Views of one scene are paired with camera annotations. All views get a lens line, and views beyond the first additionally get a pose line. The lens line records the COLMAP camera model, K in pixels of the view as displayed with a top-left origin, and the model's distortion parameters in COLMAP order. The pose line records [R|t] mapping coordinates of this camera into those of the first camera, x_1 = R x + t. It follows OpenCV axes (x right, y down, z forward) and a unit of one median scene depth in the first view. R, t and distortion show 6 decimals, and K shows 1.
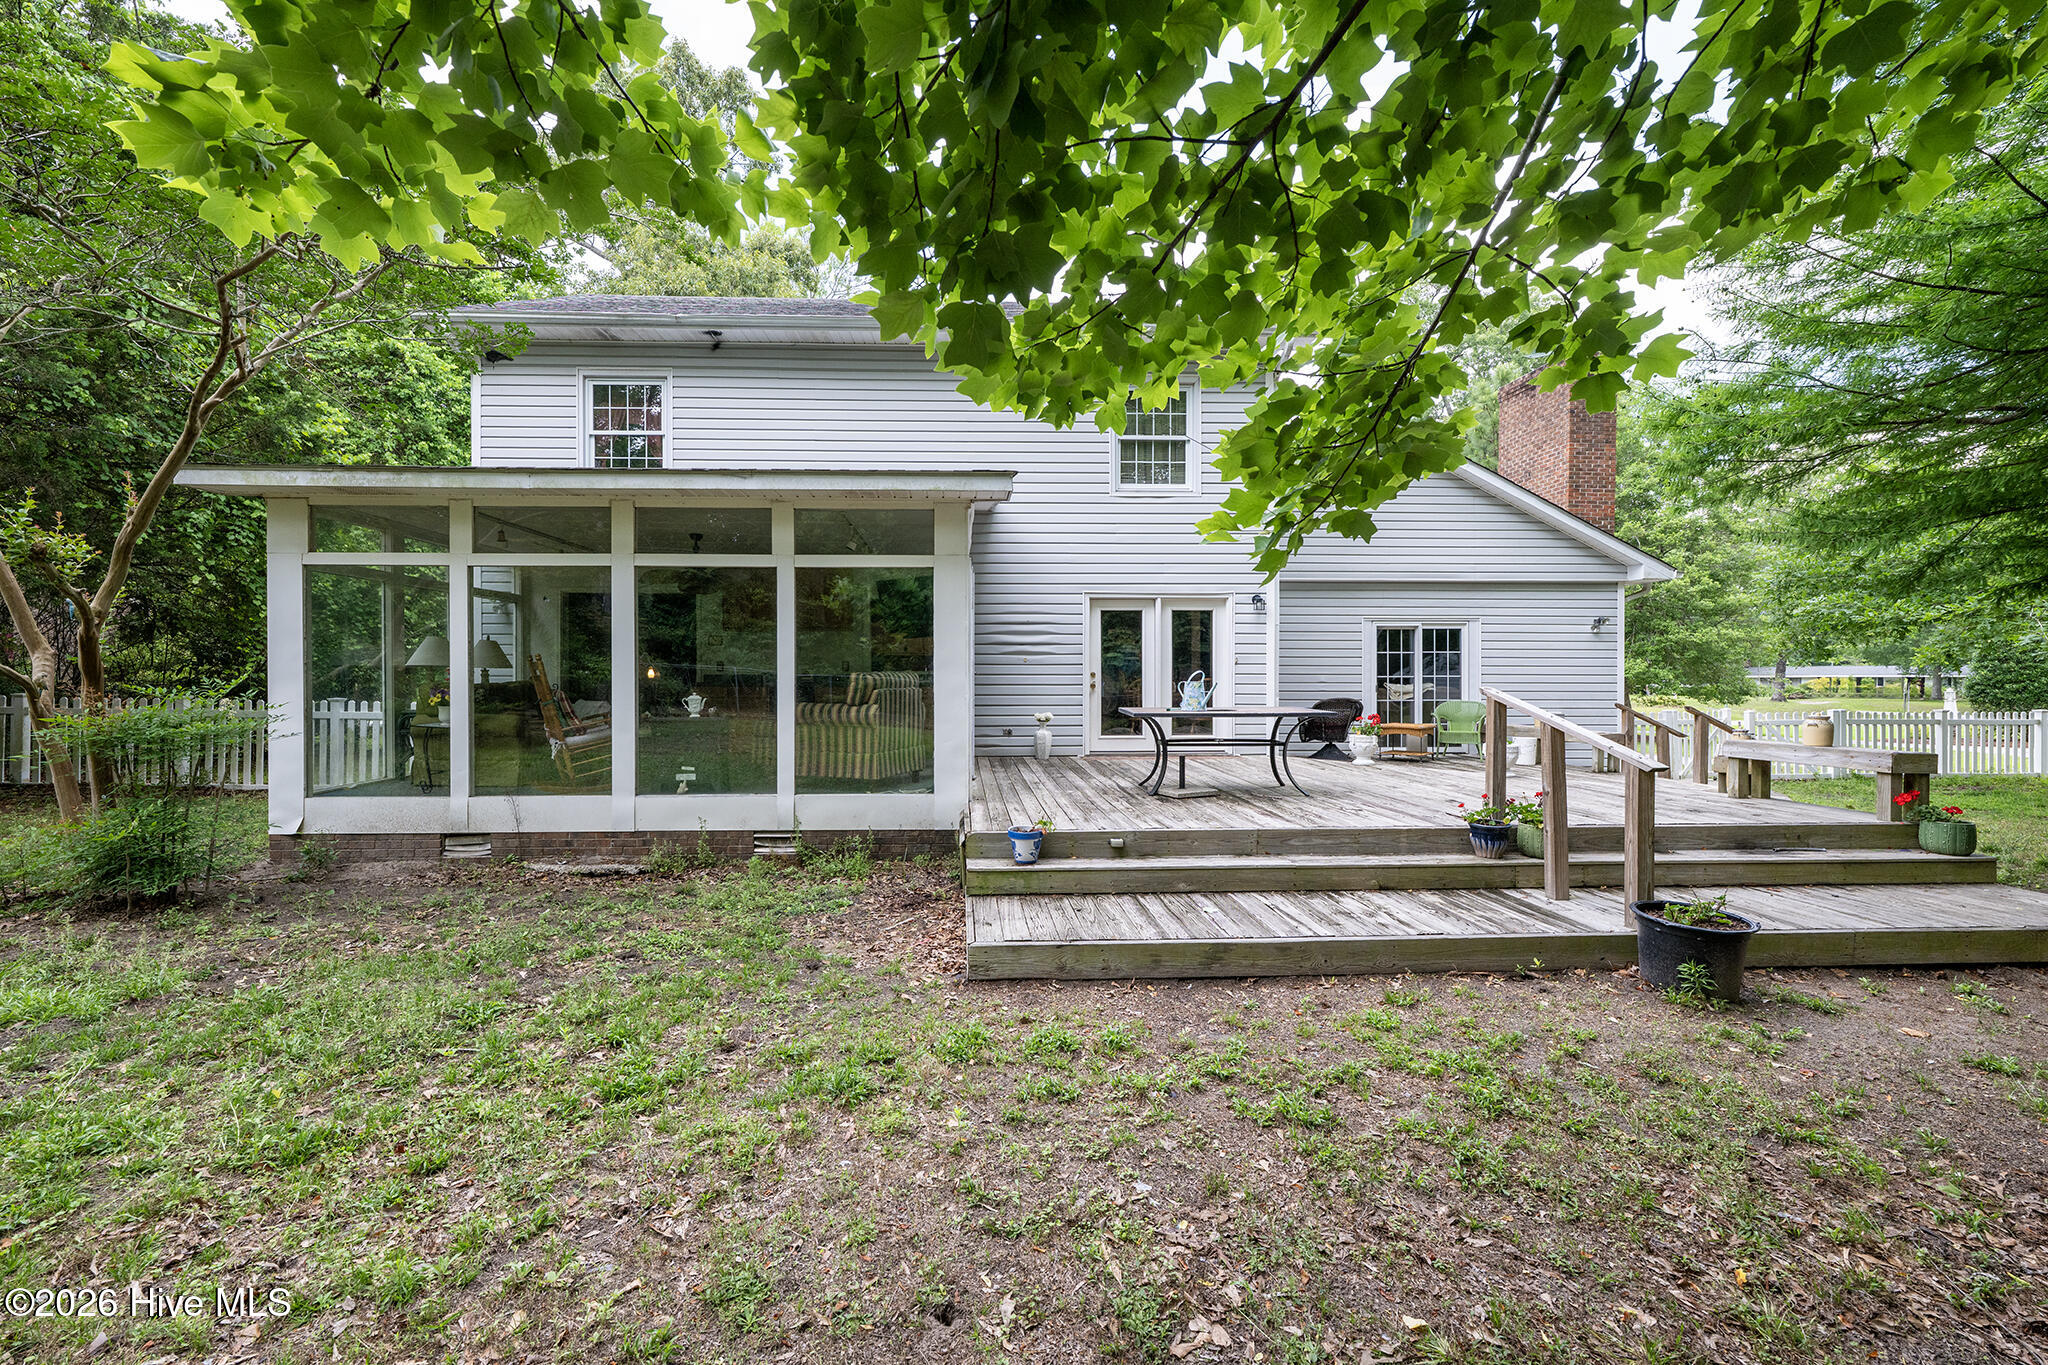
lens RADIAL K [[834.2, 0, 988.0], [0, 834.2, 665.7], [0, 0, 1]] dist [-0.000909, -0.000176]
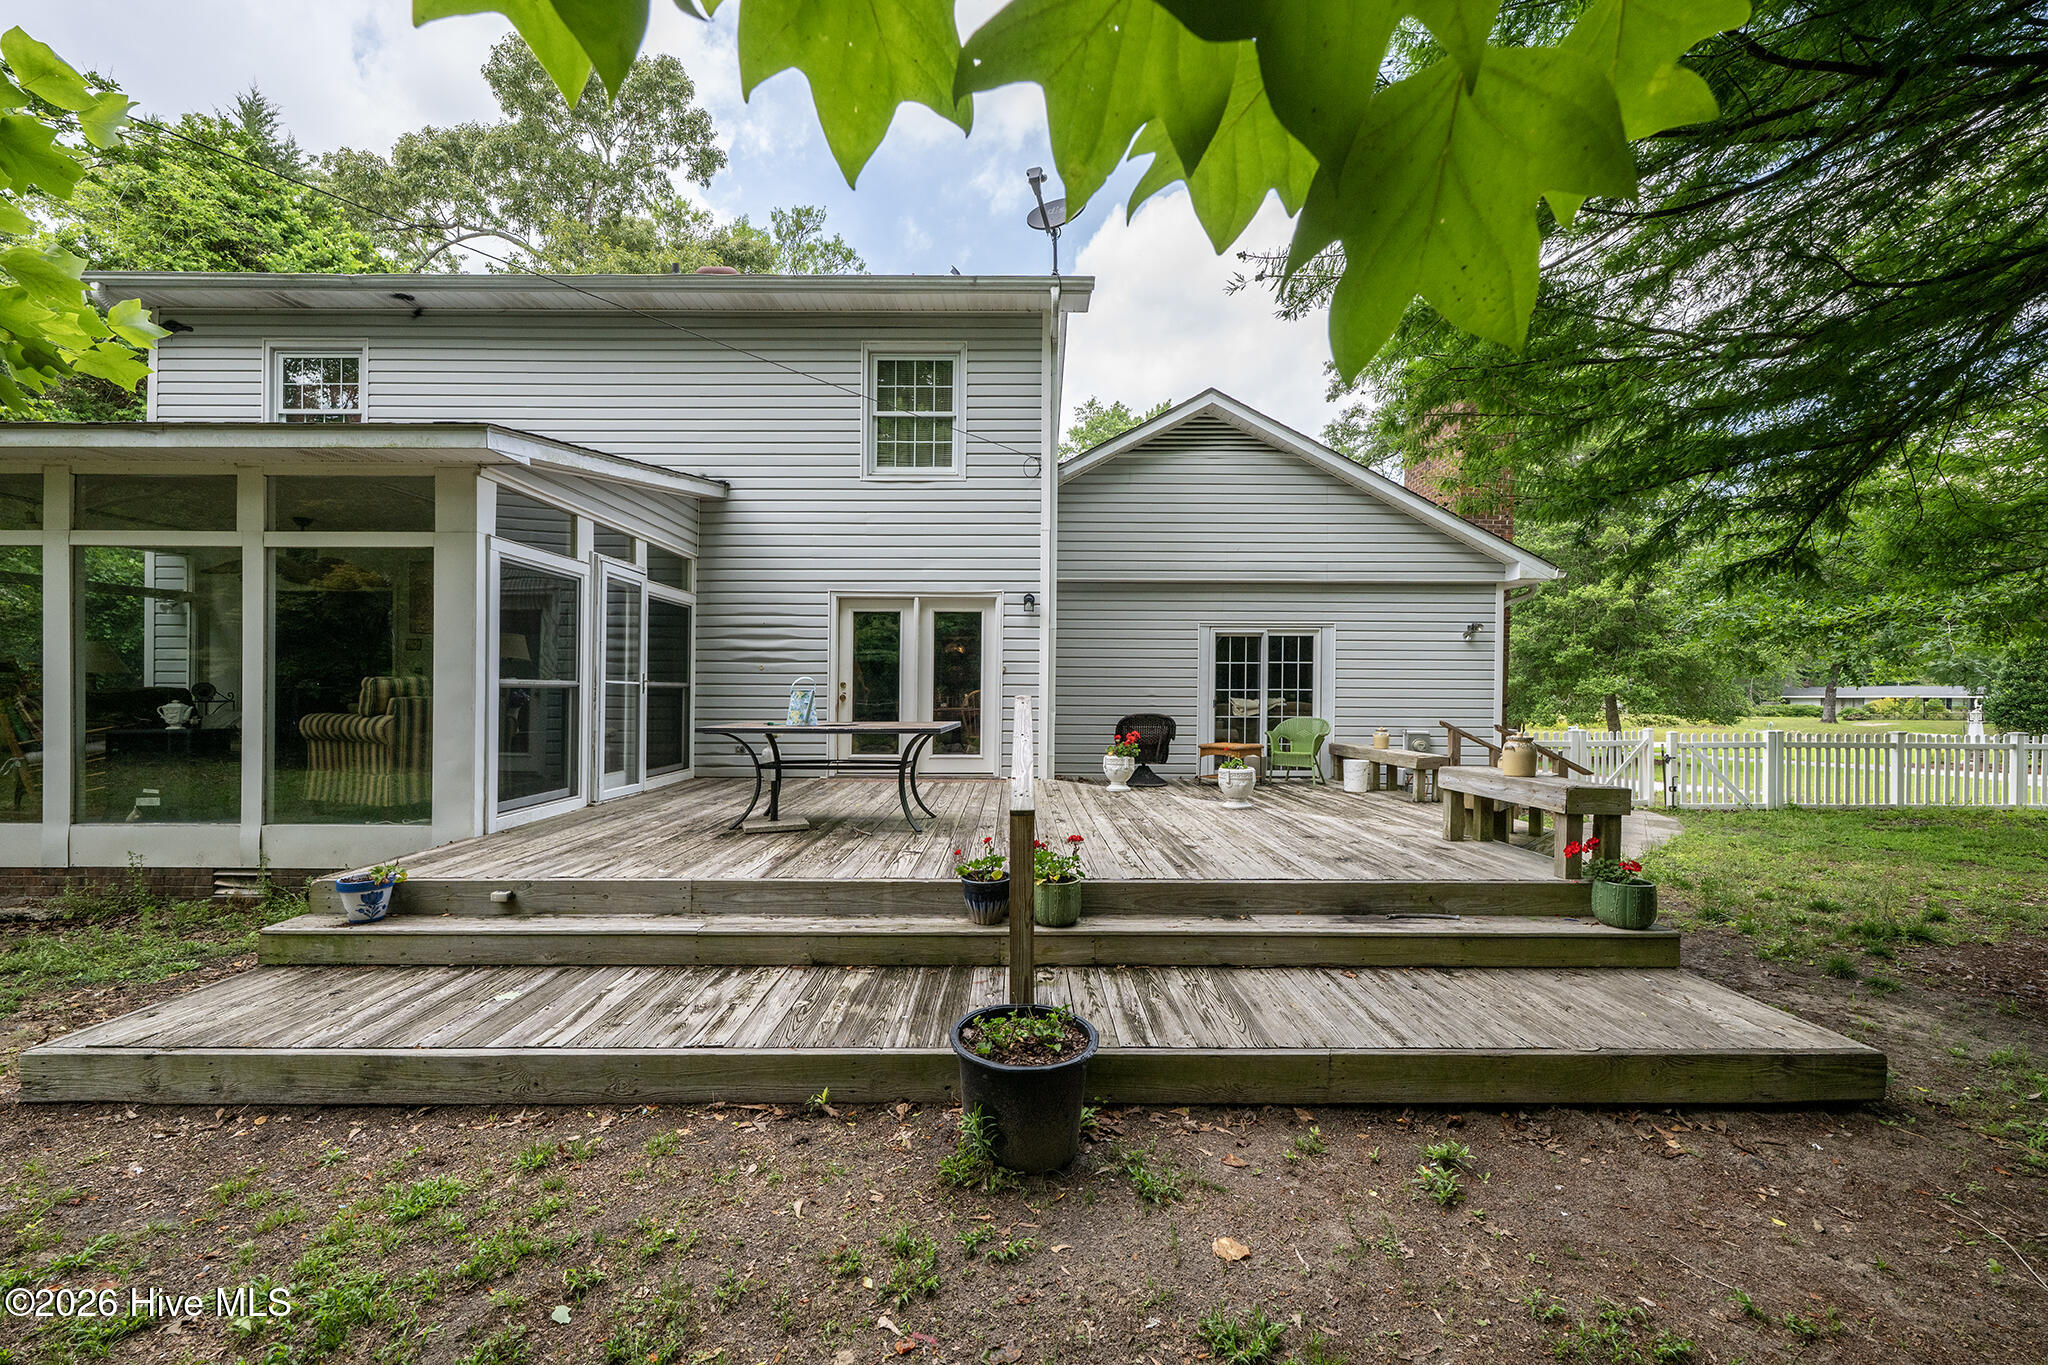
lens RADIAL K [[834.2, 0, 1017.0], [0, 834.2, 682.5], [0, 0, 1]] dist [-0.000909, -0.000176]
pose [[0.999432, 0.004378, -0.033414, 0.350303], [-0.004401, 0.999990, -0.000624, 0.008209], [0.033411, 0.000771, 0.999441, 0.136252]]
